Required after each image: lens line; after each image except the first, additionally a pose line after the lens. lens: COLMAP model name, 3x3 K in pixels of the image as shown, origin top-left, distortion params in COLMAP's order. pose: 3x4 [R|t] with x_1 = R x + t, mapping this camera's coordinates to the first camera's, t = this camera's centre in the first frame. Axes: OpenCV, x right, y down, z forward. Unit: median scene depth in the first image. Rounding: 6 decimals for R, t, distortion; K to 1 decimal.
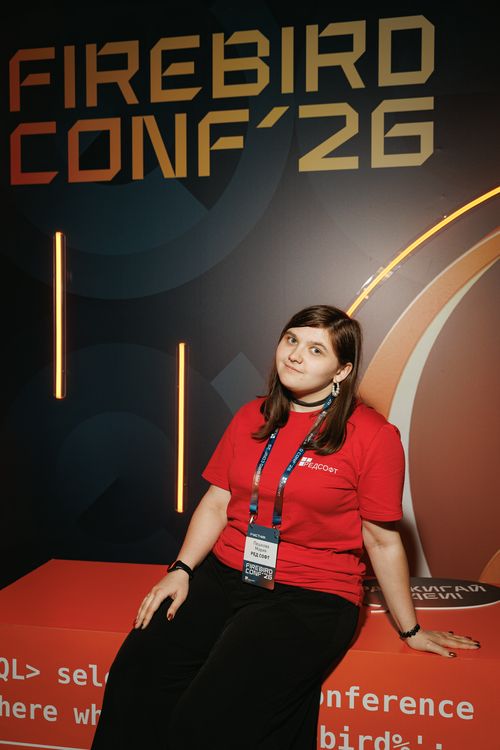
lens RADIAL K [[725.4, 0, 247.0], [0, 725.4, 382.9], [0, 0, 1]] dist [0.016216, -0.003954]
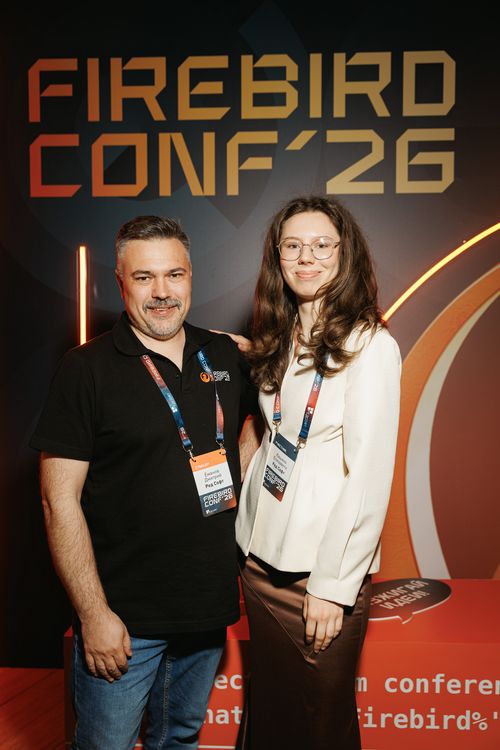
lens RADIAL K [[811.6, 0, 248.6], [0, 811.6, 386.4], [0, 0, 1]] dist [0.006323, 0.009931]
pose [[0.991122, -0.009823, 0.132594, -0.197466], [0.006214, 0.999600, 0.027607, -0.049185], [-0.132812, -0.026538, 0.990786, -0.143474]]
